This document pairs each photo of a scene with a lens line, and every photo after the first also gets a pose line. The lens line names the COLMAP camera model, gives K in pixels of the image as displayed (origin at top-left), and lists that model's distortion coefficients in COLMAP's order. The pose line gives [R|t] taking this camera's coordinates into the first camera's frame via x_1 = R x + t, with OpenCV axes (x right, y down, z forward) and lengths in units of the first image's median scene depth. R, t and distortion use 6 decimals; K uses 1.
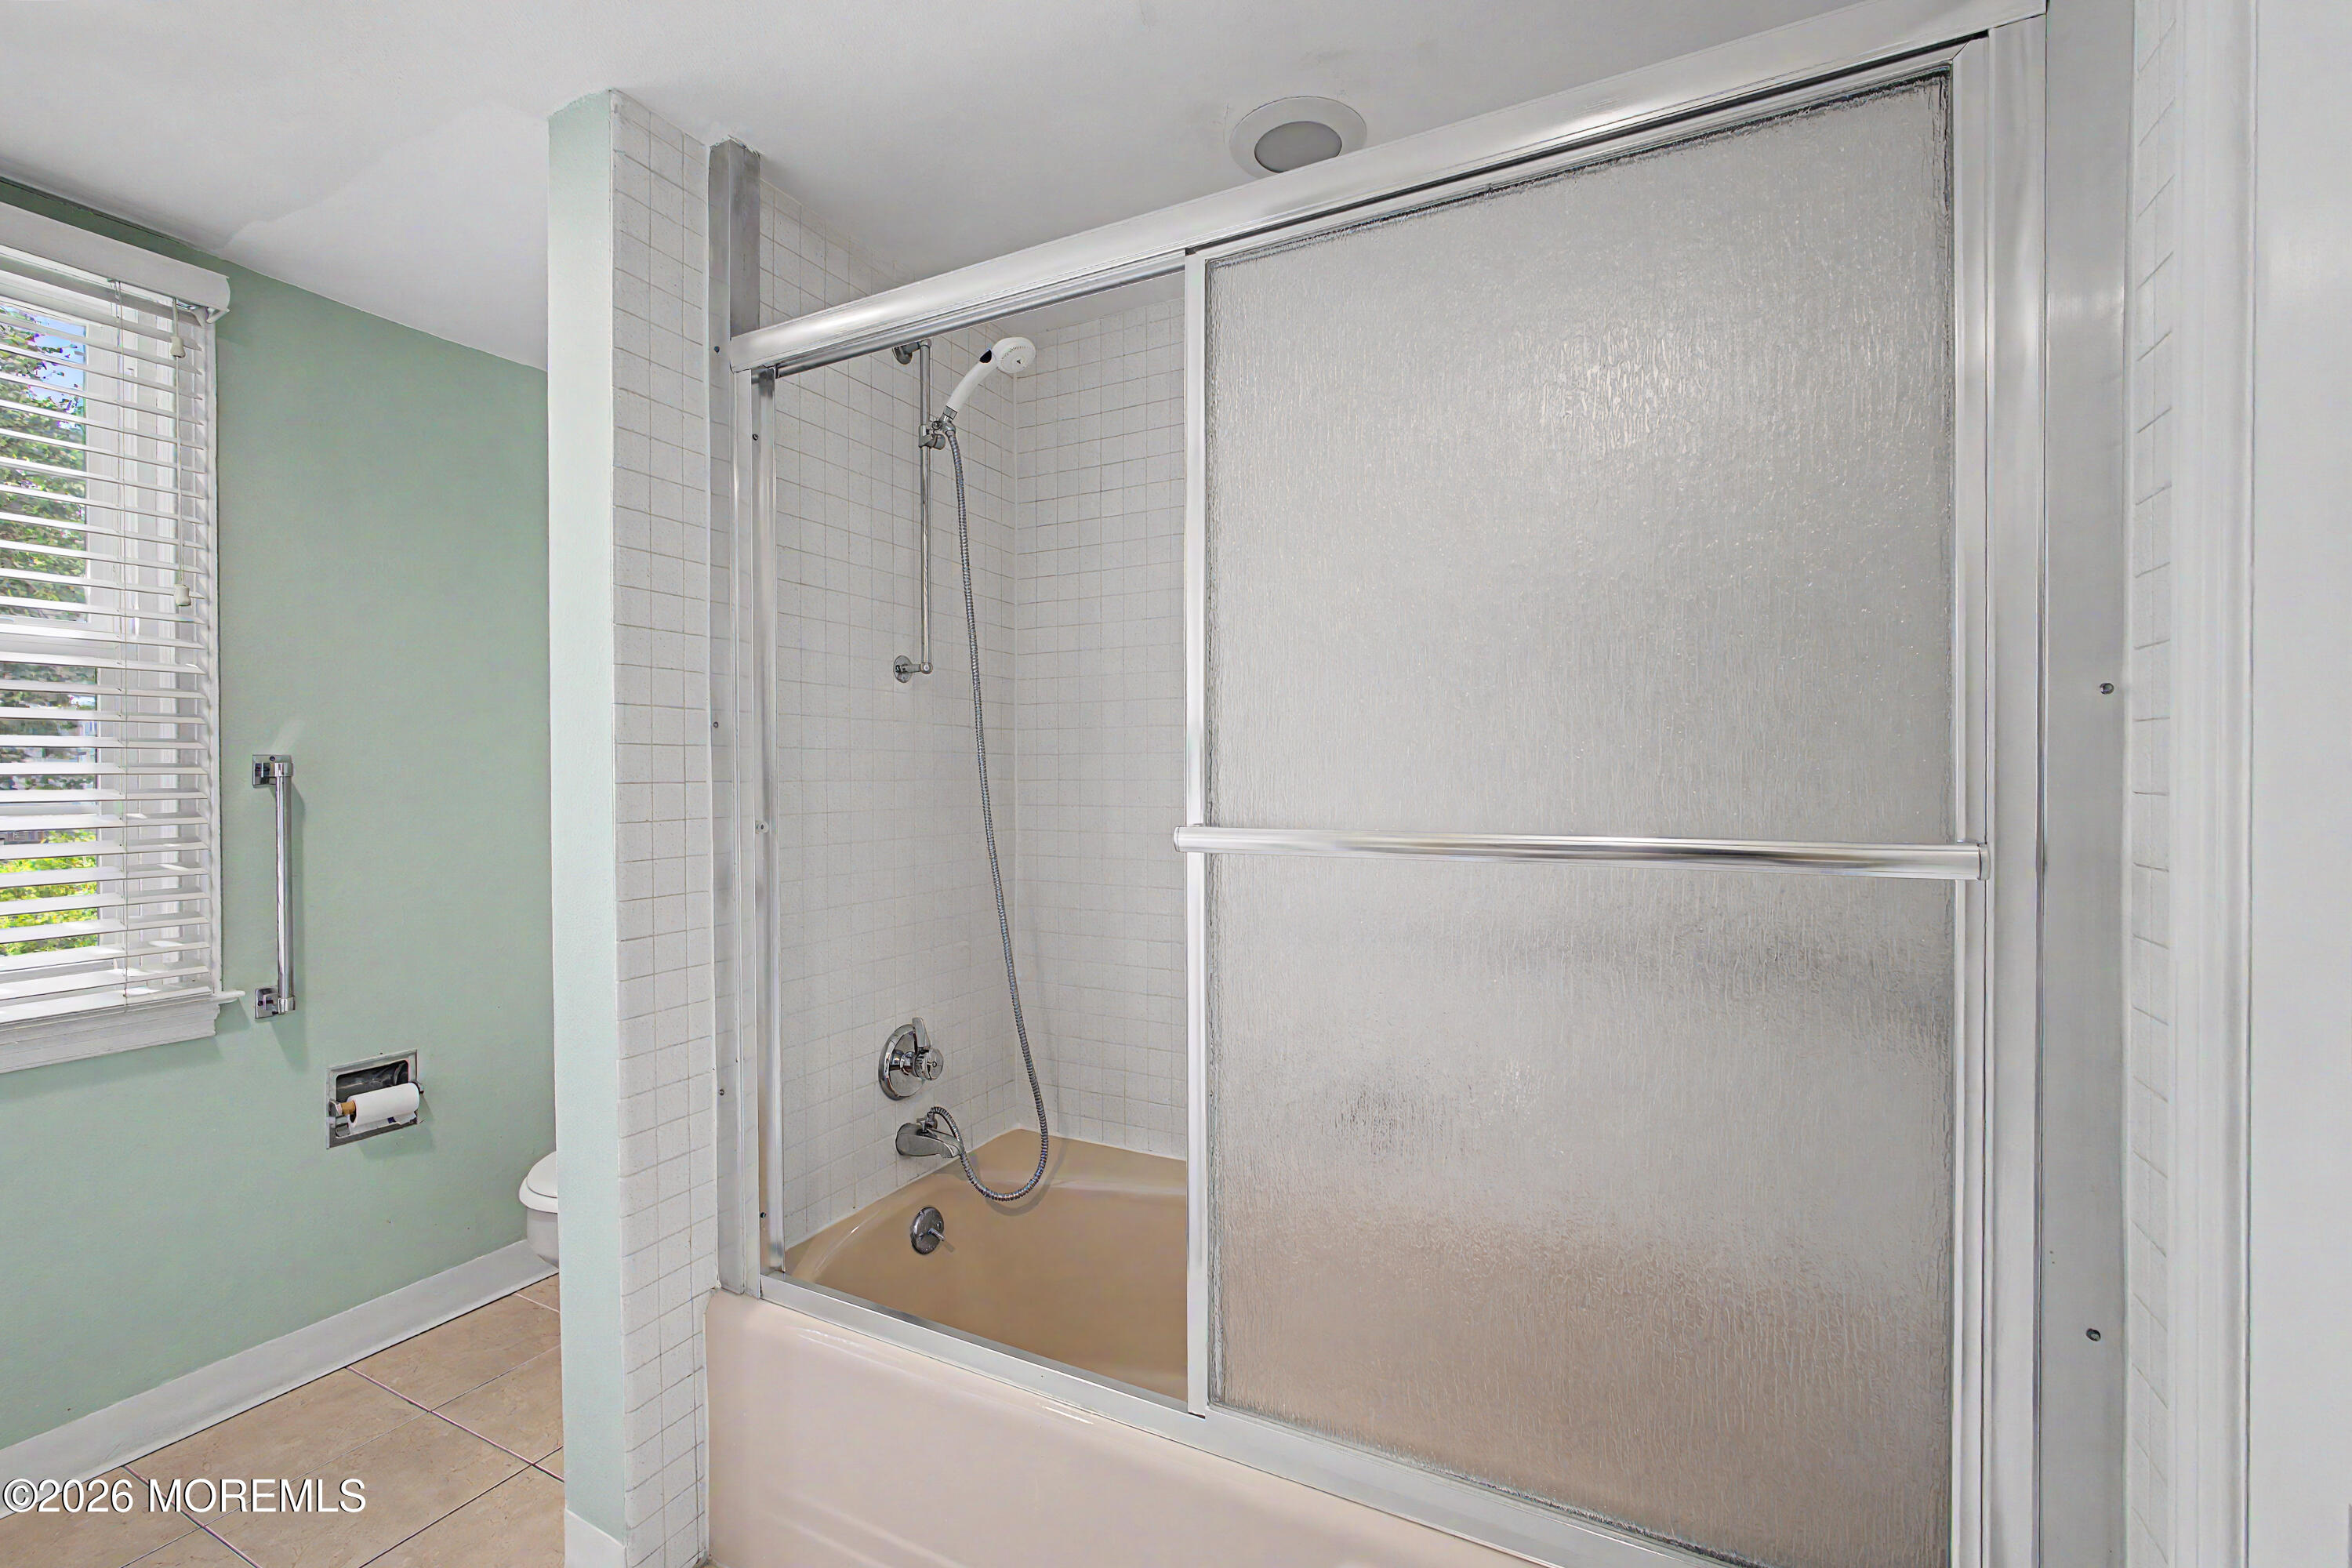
lens RADIAL K [[1024.4, 0, 1172.1], [0, 1024.4, 776.9], [0, 0, 1]] dist [-0.004065, -0.000139]
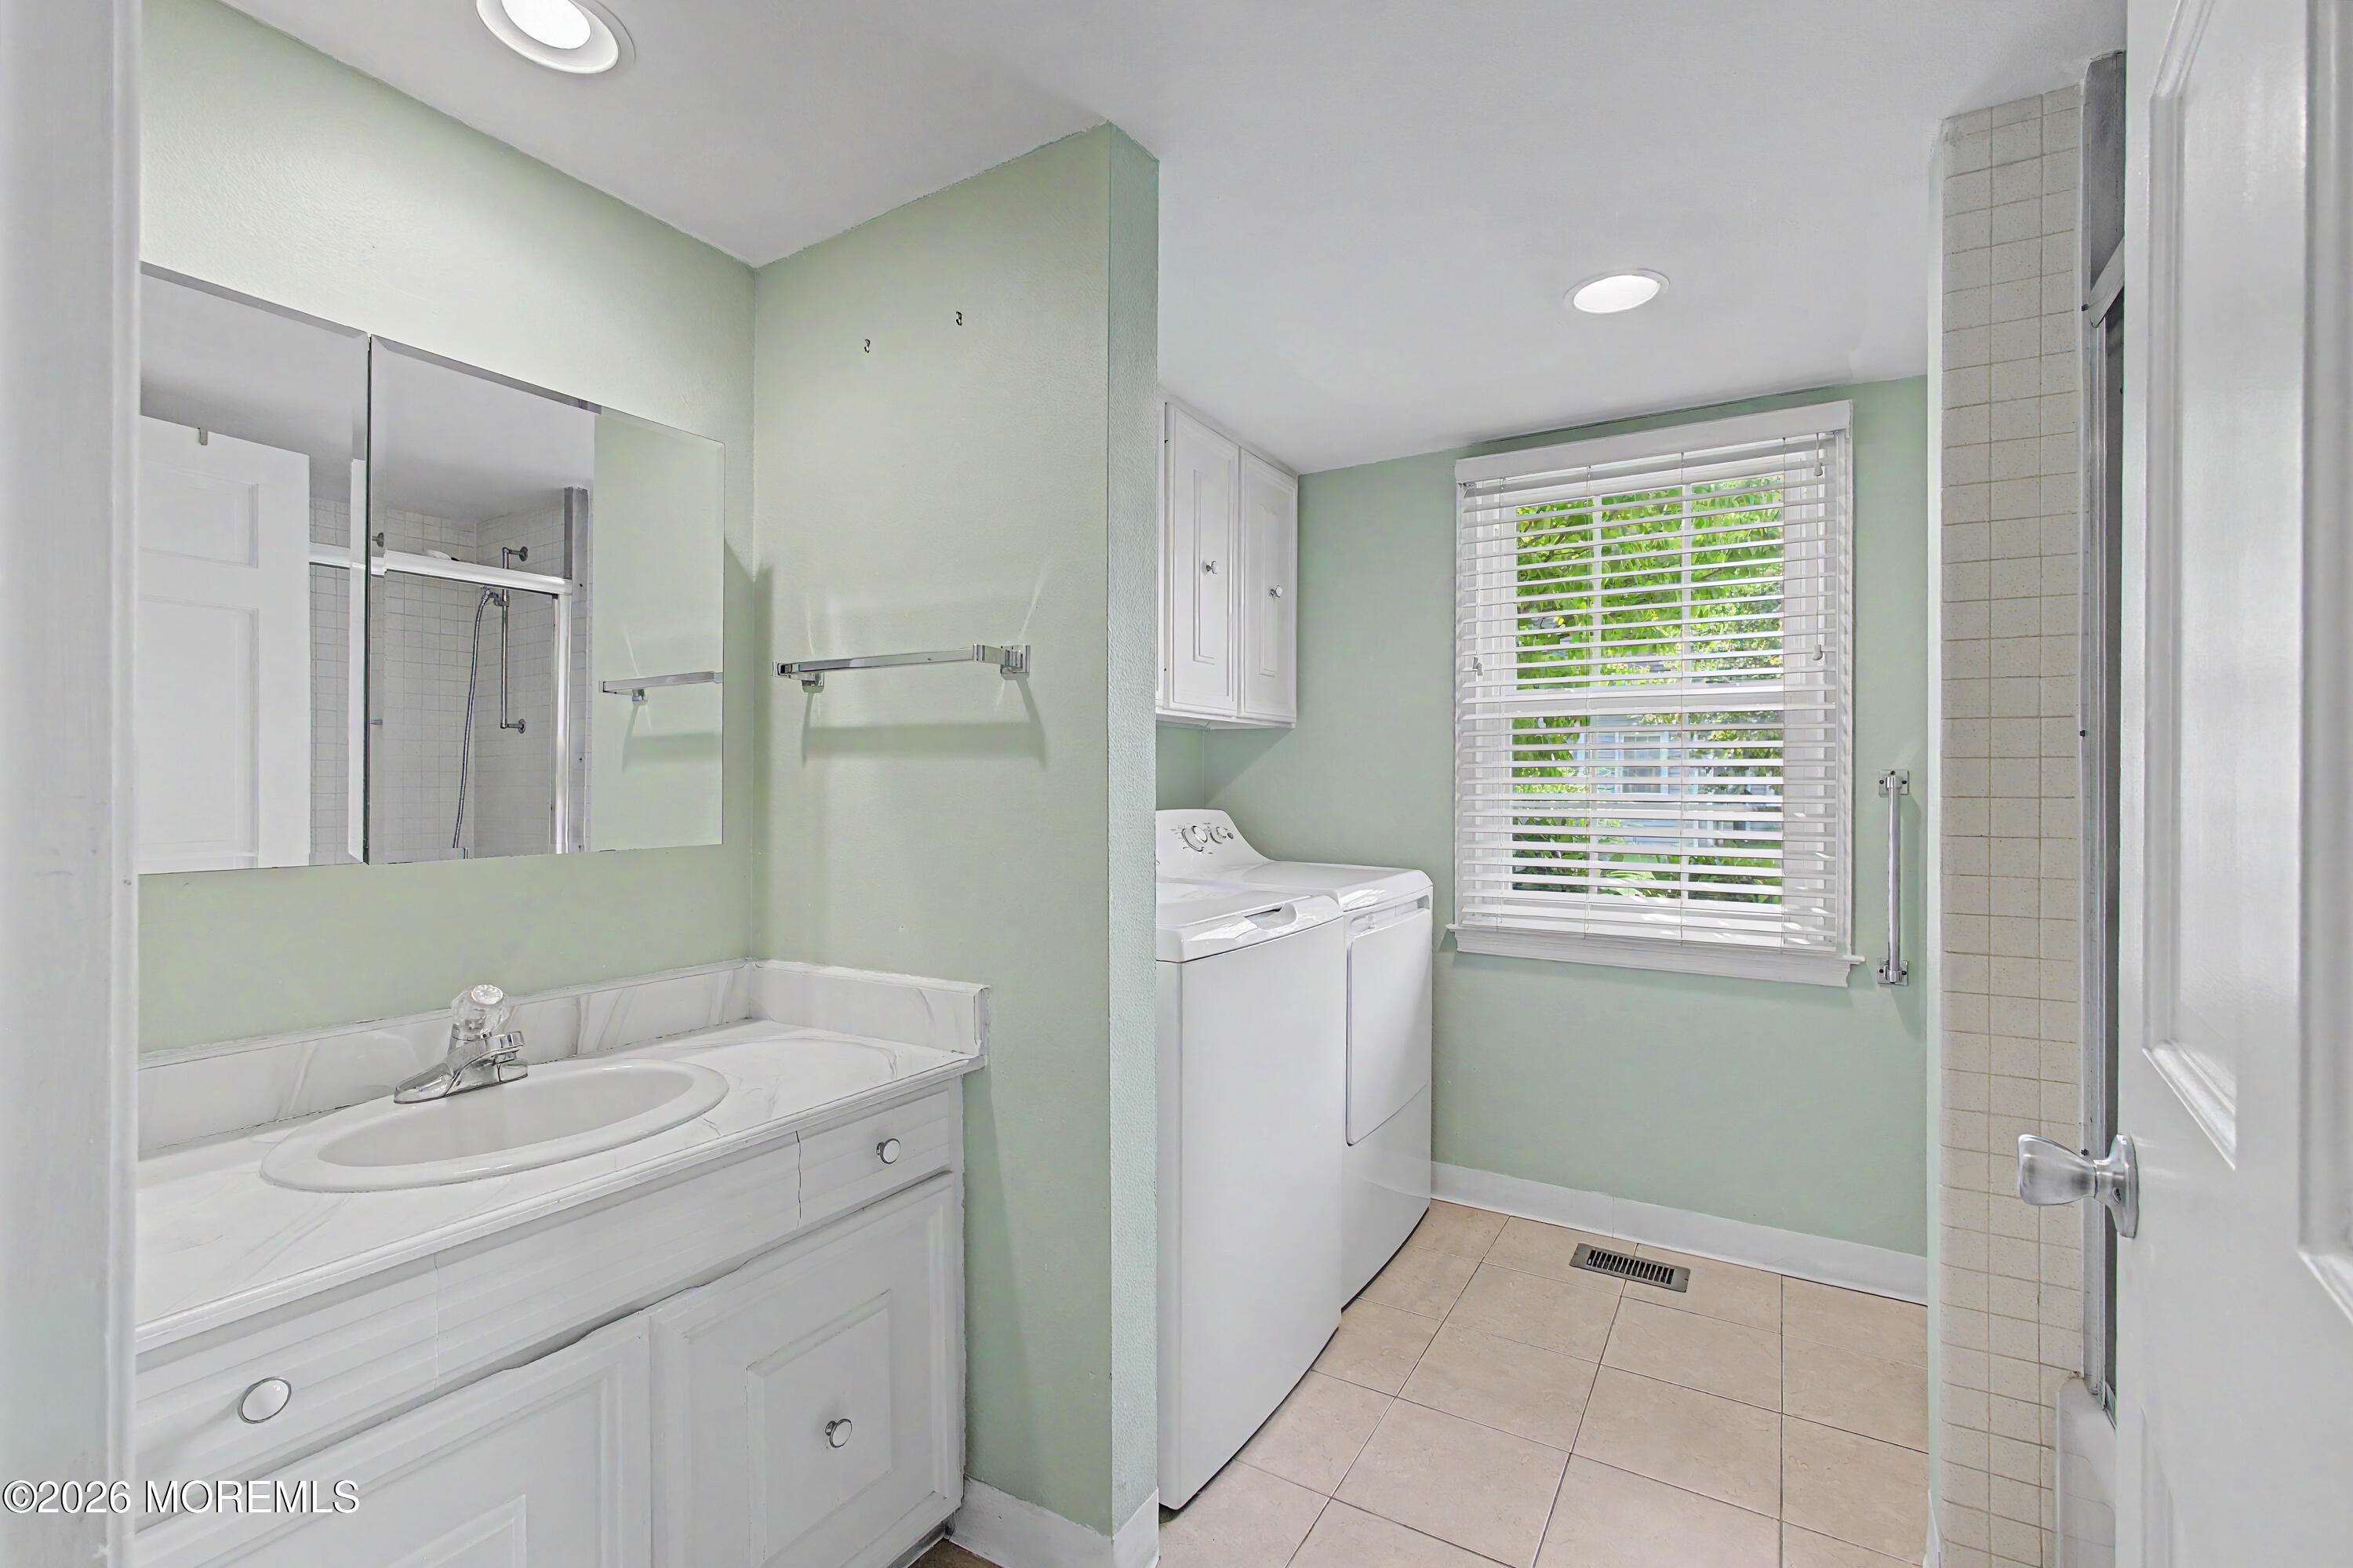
lens RADIAL K [[1024.9, 0, 1172.8], [0, 1024.9, 784.1], [0, 0, 1]] dist [-0.004065, -0.000139]
pose [[-0.063107, 0.002031, -0.998005, 0.416536], [-0.013493, 0.999905, 0.002888, 0.003740], [0.997916, 0.013648, -0.063074, 0.231373]]
